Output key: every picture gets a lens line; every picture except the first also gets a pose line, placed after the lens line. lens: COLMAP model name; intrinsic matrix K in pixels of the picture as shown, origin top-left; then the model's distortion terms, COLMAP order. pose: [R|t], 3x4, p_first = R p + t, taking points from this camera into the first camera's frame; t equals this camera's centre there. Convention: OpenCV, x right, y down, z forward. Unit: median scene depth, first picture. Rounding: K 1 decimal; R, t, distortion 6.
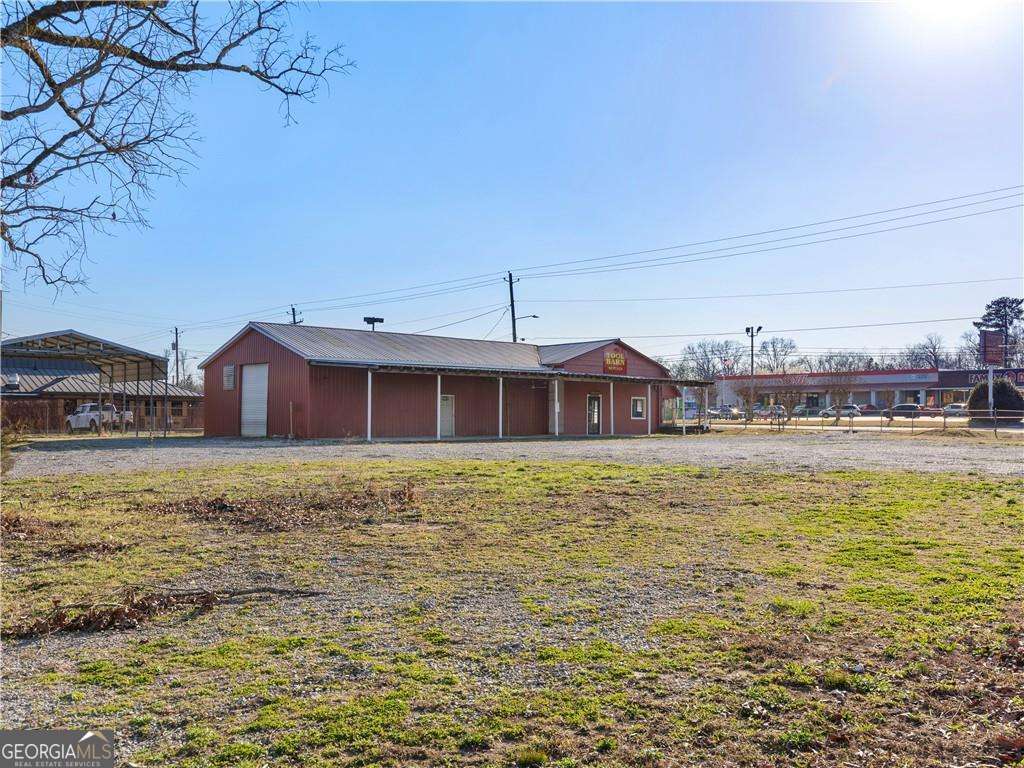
lens RADIAL K [[927.2, 0, 511.9], [0, 927.2, 425.8], [0, 0, 1]] dist [-0.010800, -0.003015]
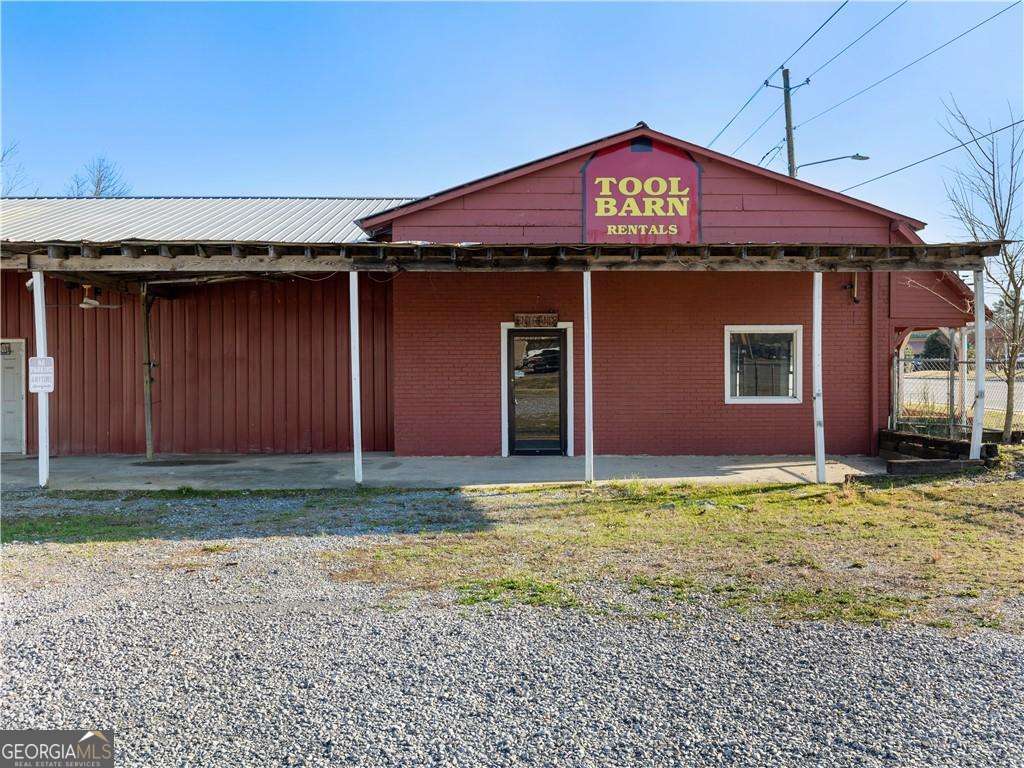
lens RADIAL K [[923.8, 0, 512.0], [0, 923.8, 384.0], [0, 0, 1]] dist [0.016430, 0.009286]
pose [[0.750837, 0.005607, -0.660464, 0.273656], [0.001709, 0.999944, 0.010431, -0.016871], [0.660485, -0.008960, 0.750786, 0.759410]]
